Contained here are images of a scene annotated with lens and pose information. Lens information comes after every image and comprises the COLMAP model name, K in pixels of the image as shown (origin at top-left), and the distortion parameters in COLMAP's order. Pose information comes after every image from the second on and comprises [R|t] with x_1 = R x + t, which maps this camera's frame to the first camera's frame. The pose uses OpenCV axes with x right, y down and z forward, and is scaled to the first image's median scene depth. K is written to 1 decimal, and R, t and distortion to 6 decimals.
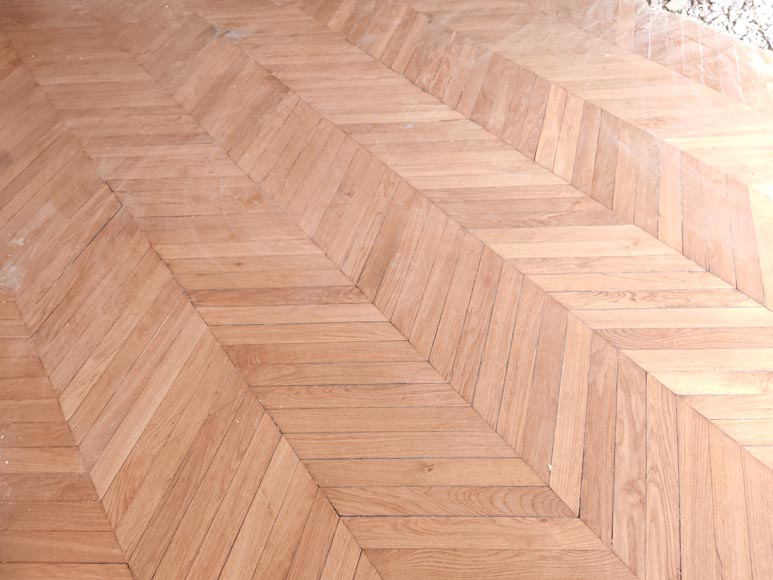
lens RADIAL K [[594.8, 0, 382.9], [0, 594.8, 285.4], [0, 0, 1]] dist [0.093782, -0.108035]
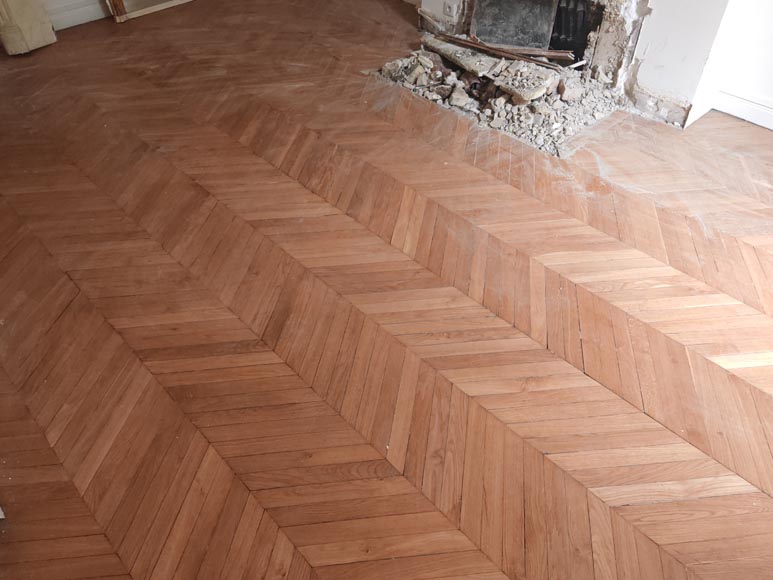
lens RADIAL K [[594.8, 0, 383.1], [0, 594.8, 288.9], [0, 0, 1]] dist [0.093782, -0.108035]
pose [[0.992452, -0.049557, 0.112172, 0.085663], [0.059545, 0.994382, -0.087520, 0.022234], [-0.107205, 0.093539, 0.989827, -0.429412]]
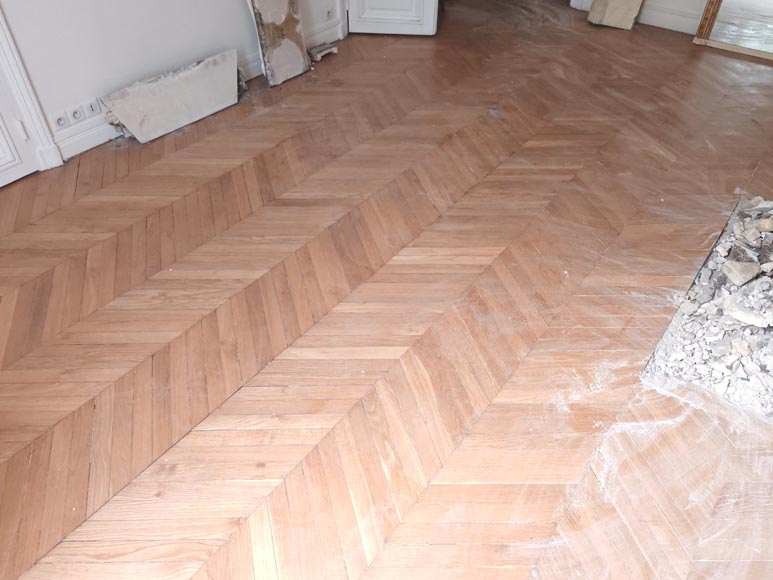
lens RADIAL K [[594.8, 0, 384.4], [0, 594.8, 291.5], [0, 0, 1]] dist [0.093782, -0.108035]
pose [[0.292545, 0.687995, -0.664139, 1.455704], [-0.736139, 0.605318, 0.302803, -0.624179], [0.610342, 0.400315, 0.683543, 0.046763]]
